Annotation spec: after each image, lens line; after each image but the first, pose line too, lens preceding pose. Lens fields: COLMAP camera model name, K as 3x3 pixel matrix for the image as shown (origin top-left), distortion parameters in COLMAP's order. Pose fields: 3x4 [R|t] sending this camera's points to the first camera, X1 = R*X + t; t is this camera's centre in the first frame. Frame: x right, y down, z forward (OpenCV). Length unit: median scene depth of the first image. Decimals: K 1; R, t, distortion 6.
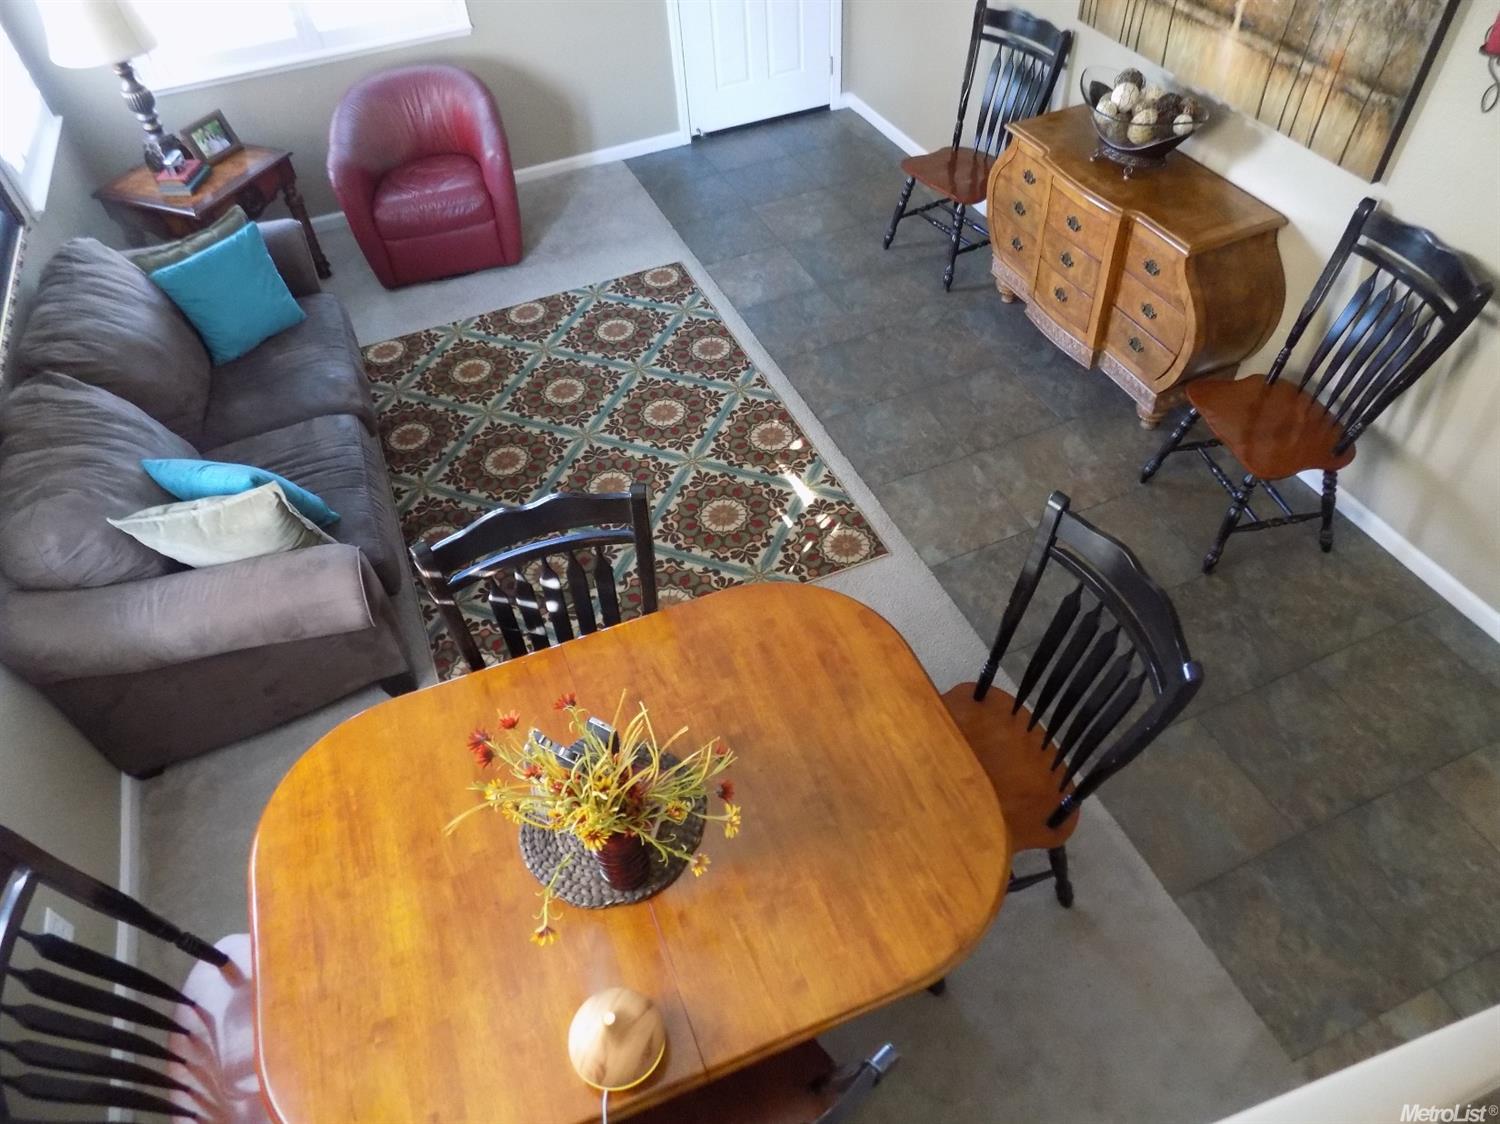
lens RADIAL K [[1009.3, 0, 746.7], [0, 1009.3, 551.0], [0, 0, 1]] dist [-0.030221, 0.017045]
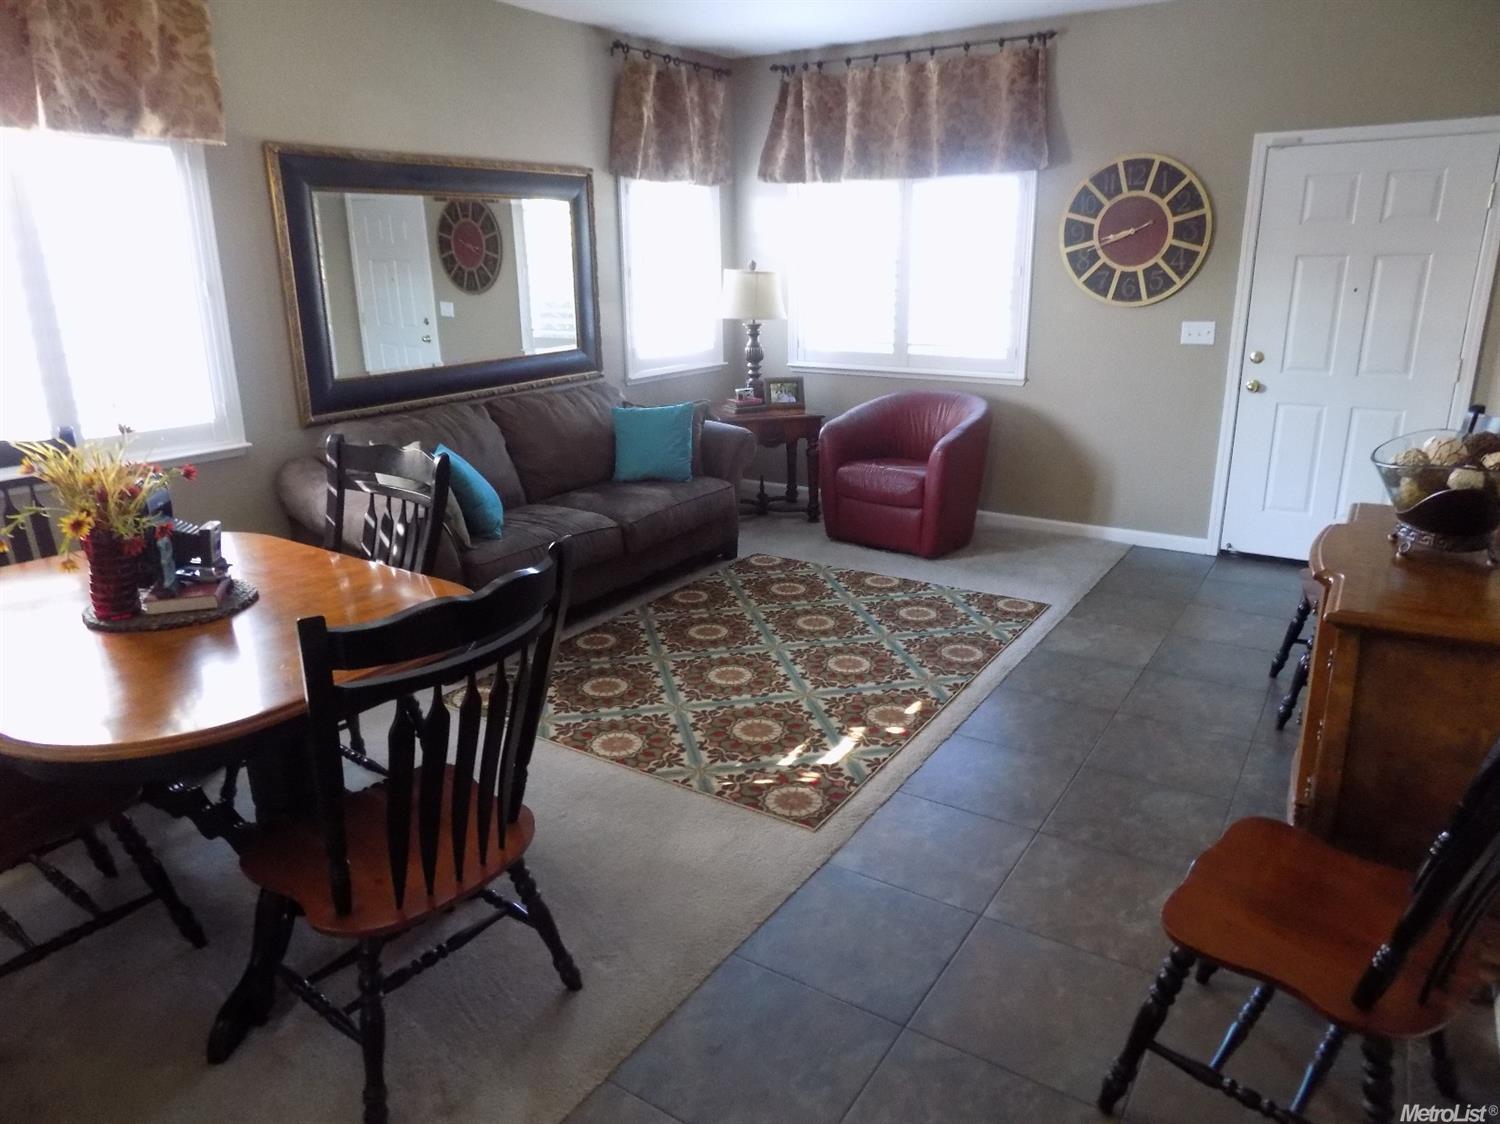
lens RADIAL K [[1009.3, 0, 743.1], [0, 1009.3, 558.8], [0, 0, 1]] dist [-0.030221, 0.017045]
pose [[0.558415, 0.286227, -0.778619, 0.536055], [-0.618276, 0.769380, -0.160589, -0.000239], [0.553089, 0.571077, 0.606600, 0.300273]]
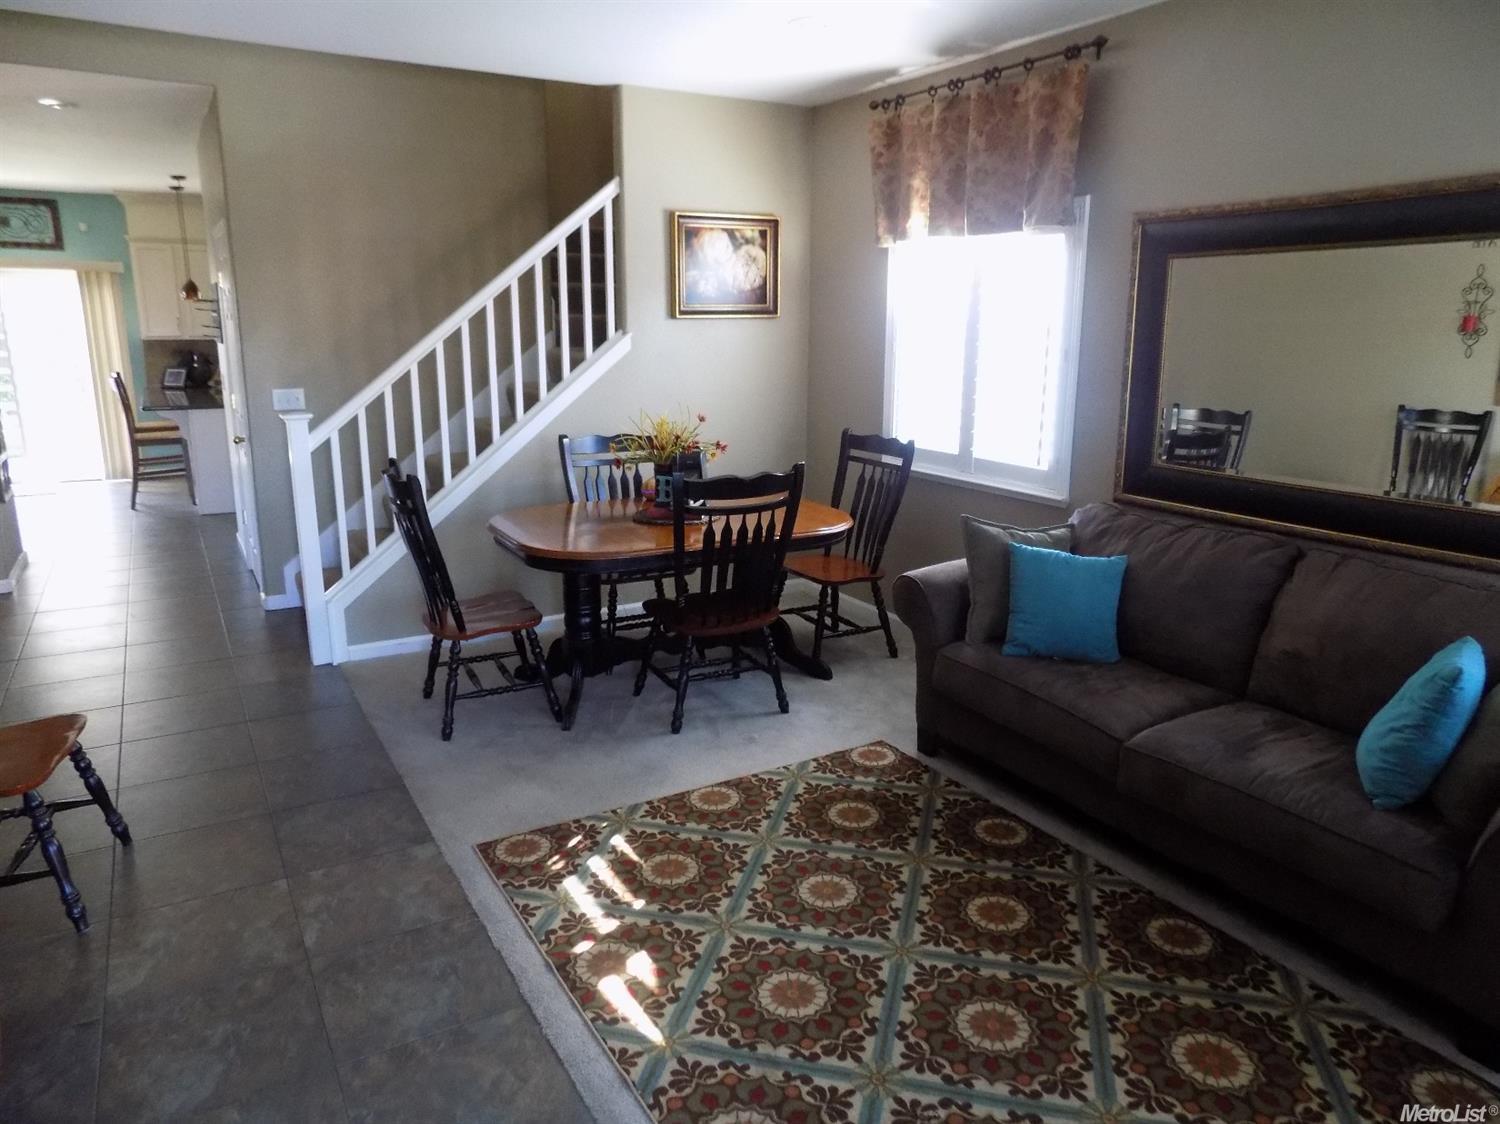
lens RADIAL K [[1009.3, 0, 748.0], [0, 1009.3, 561.9], [0, 0, 1]] dist [-0.030221, 0.017045]
pose [[-0.988964, 0.082865, -0.122812, -0.005167], [-0.066585, 0.491914, 0.868094, -0.720179], [0.132347, 0.866691, -0.480968, 1.000200]]
